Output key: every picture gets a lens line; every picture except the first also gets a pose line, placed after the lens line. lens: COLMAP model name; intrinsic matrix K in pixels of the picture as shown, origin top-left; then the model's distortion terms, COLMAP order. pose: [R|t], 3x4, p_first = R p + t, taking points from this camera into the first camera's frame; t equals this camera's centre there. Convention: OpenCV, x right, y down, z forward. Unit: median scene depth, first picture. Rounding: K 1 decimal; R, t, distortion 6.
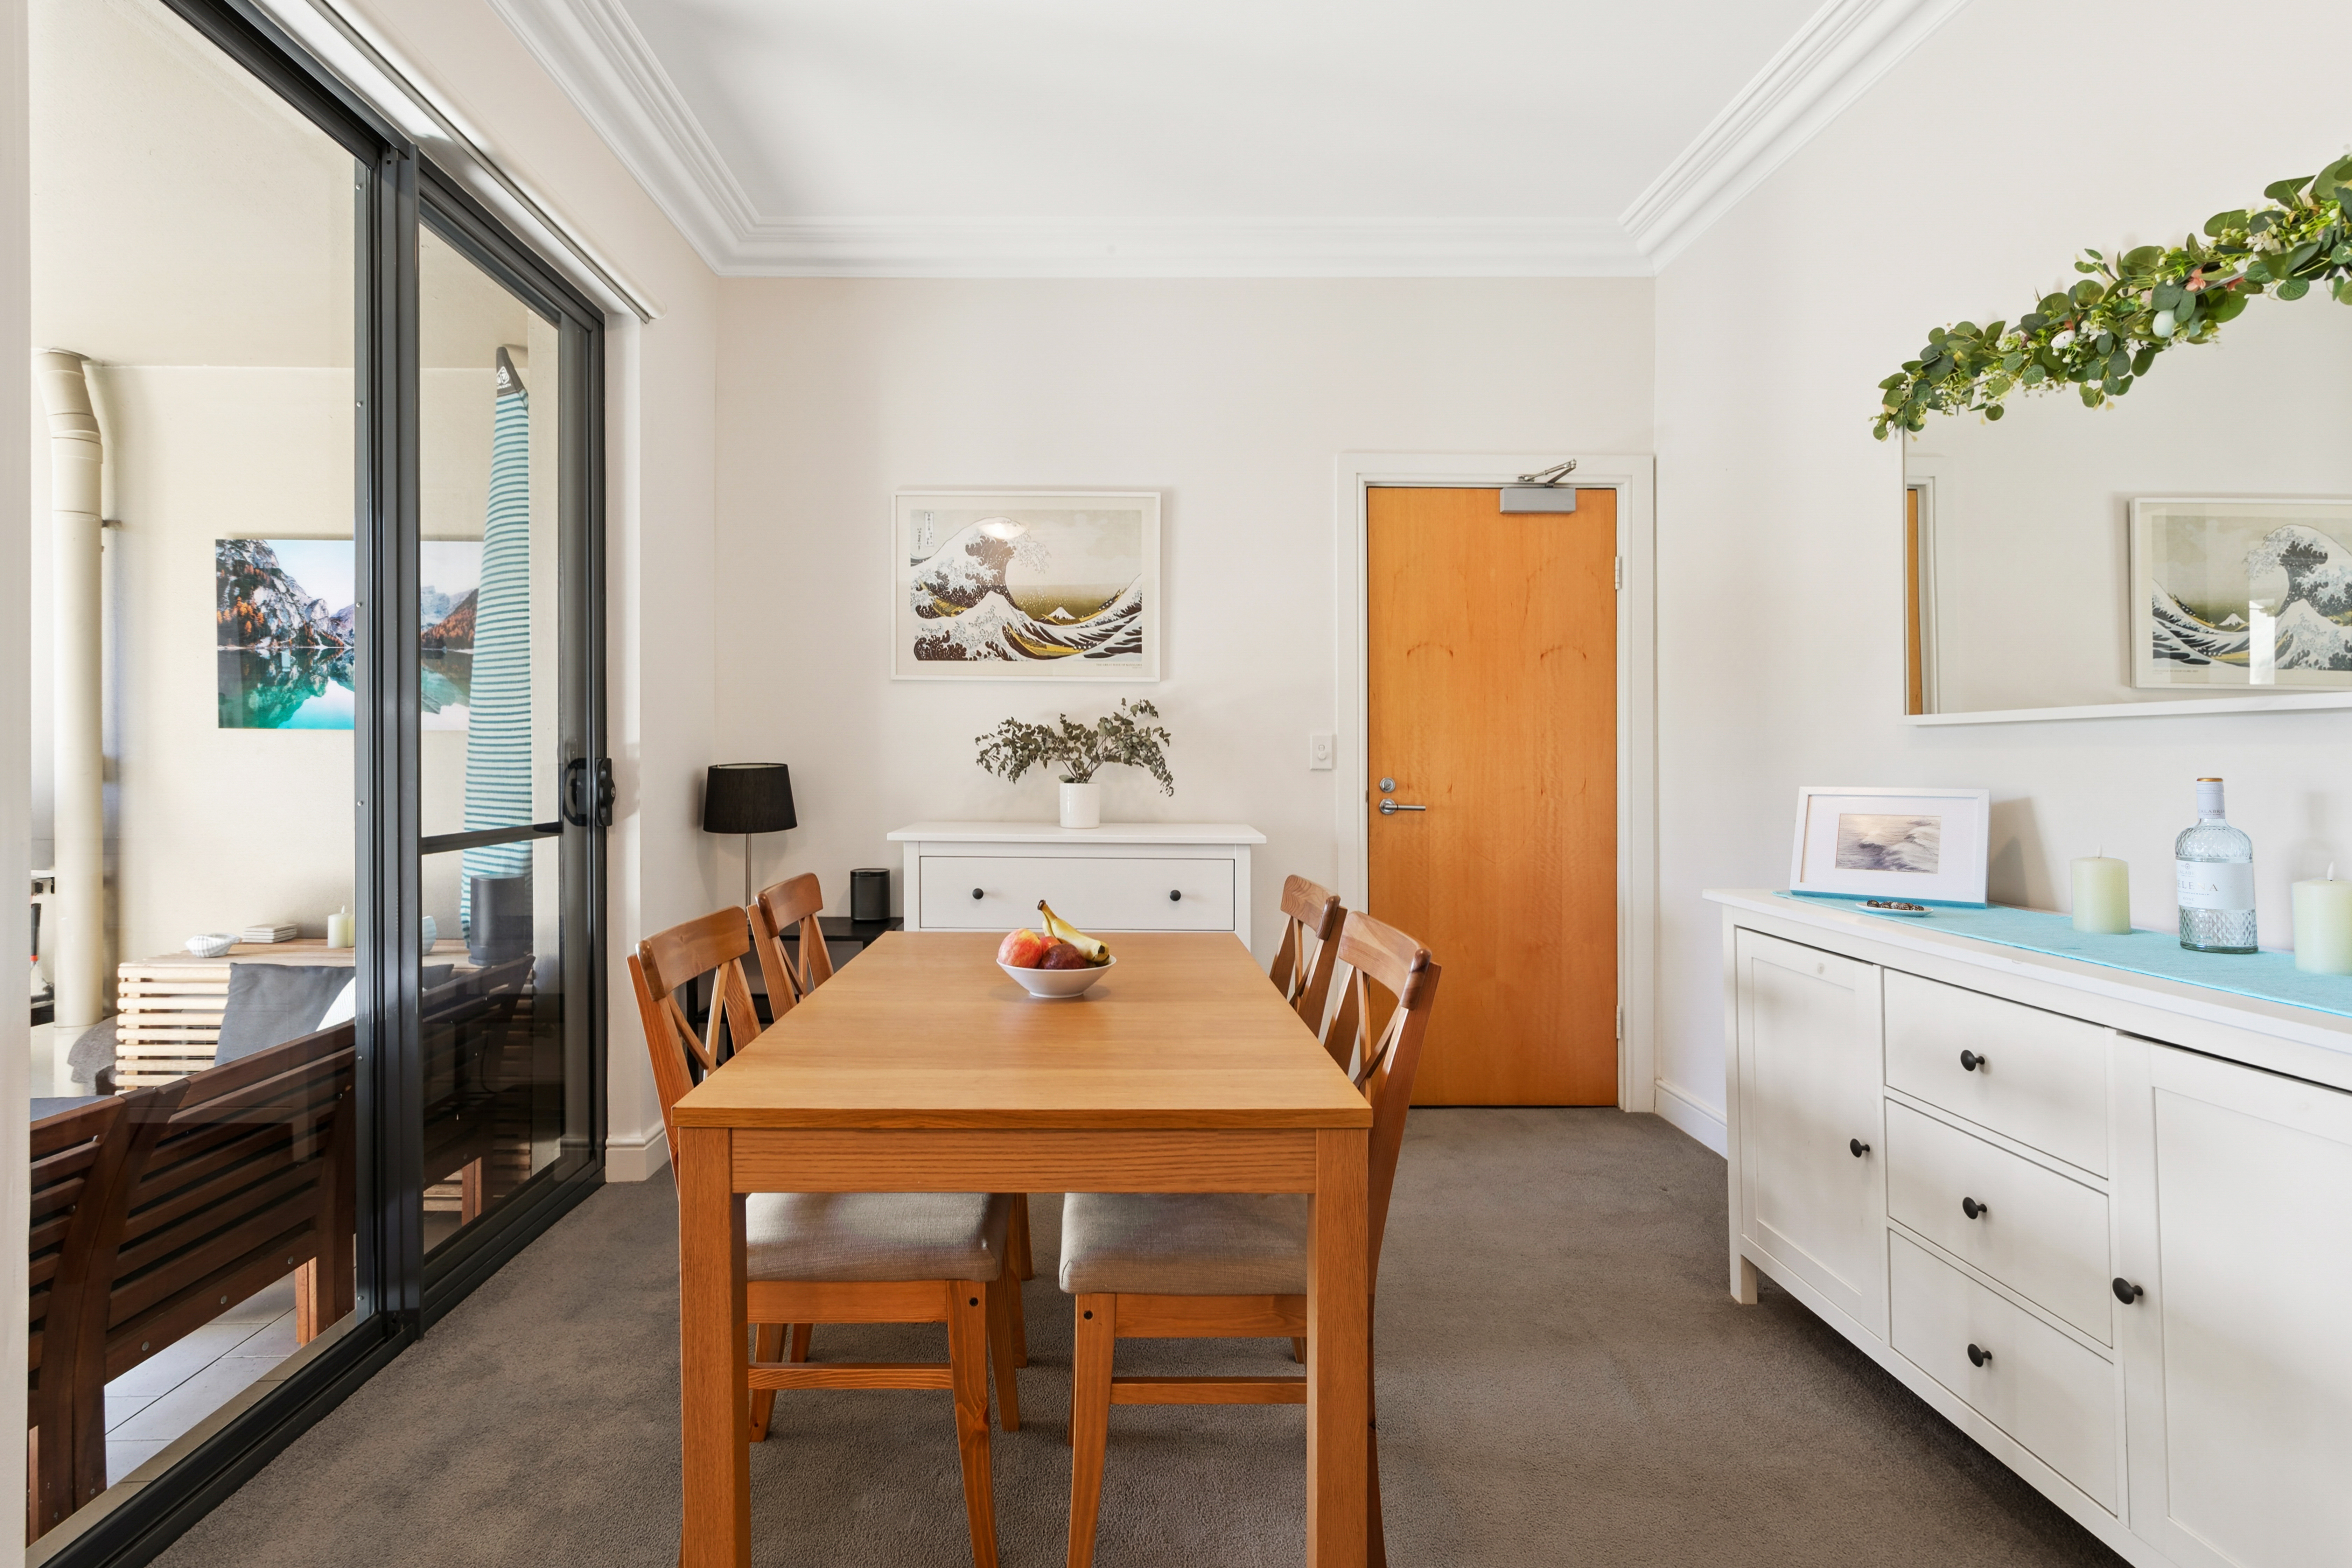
lens RADIAL K [[1108.9, 0, 1187.9], [0, 1108.9, 763.2], [0, 0, 1]] dist [0.003354, -0.000494]
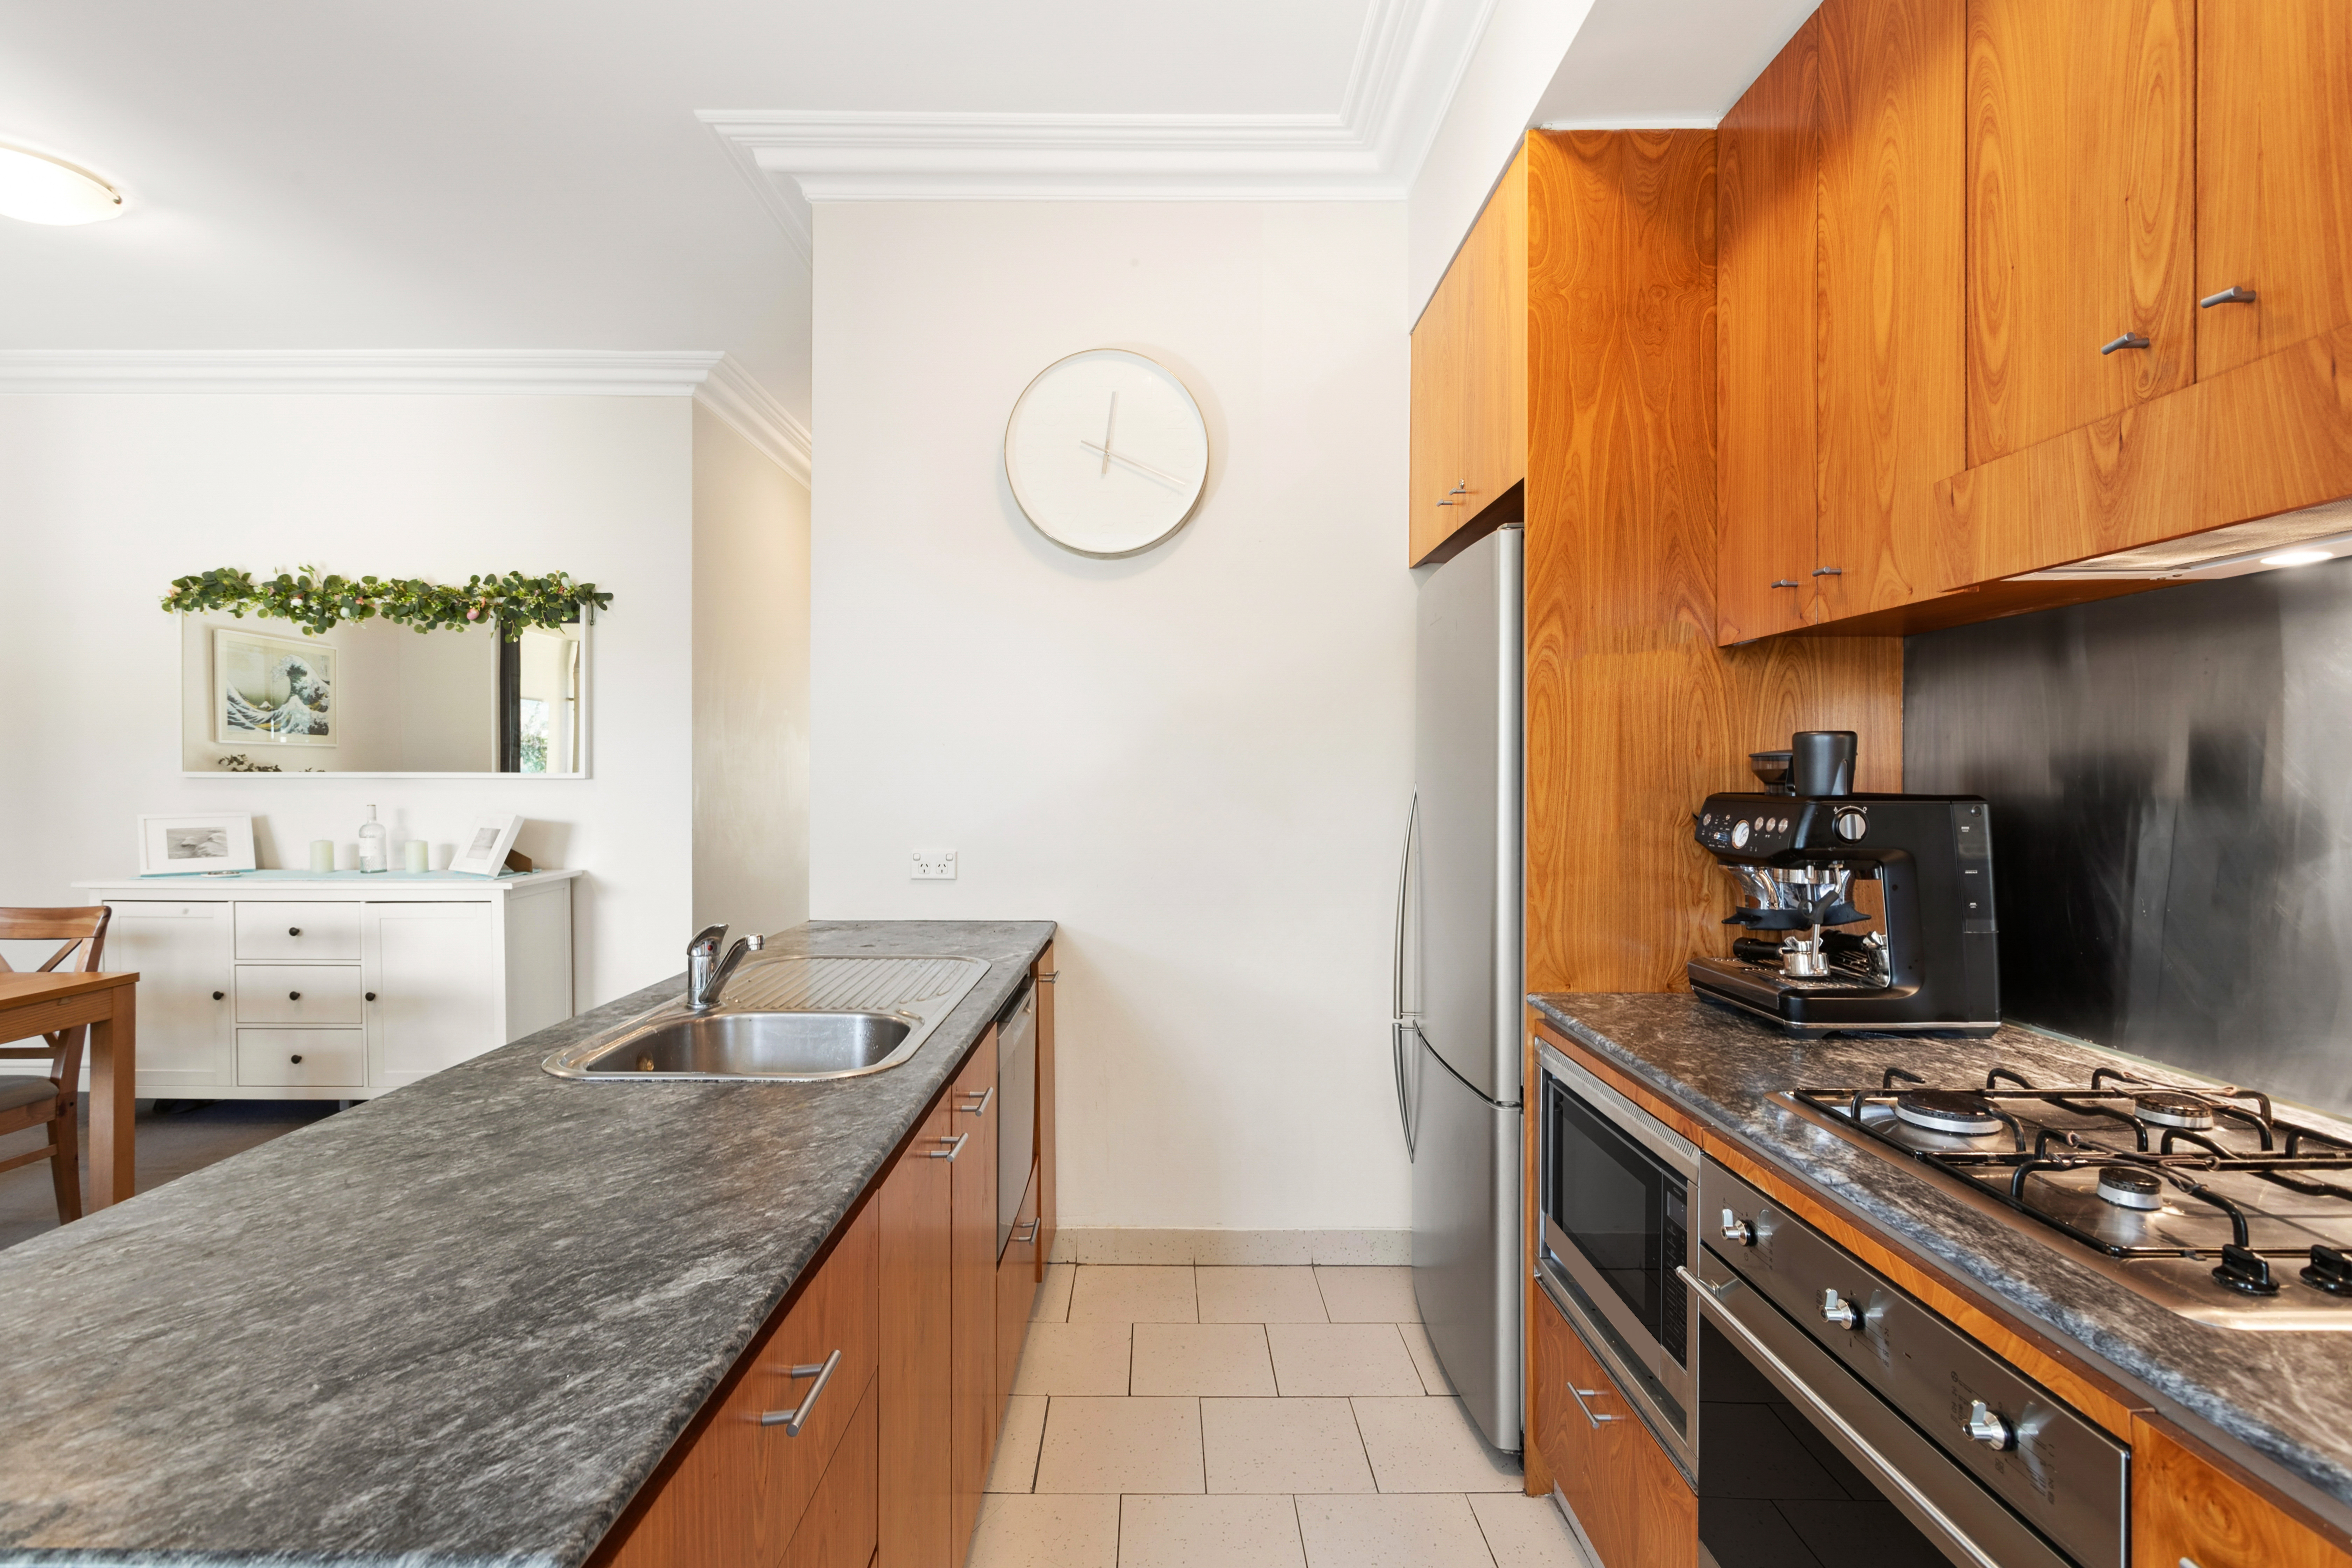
lens RADIAL K [[1108.9, 0, 1176.4], [0, 1108.9, 780.7], [0, 0, 1]] dist [0.003354, -0.000494]
pose [[-0.016178, -0.013946, 0.999772, -1.278531], [-0.008194, 0.999871, 0.013815, -0.071880], [-0.999836, -0.007969, -0.016290, -0.615787]]
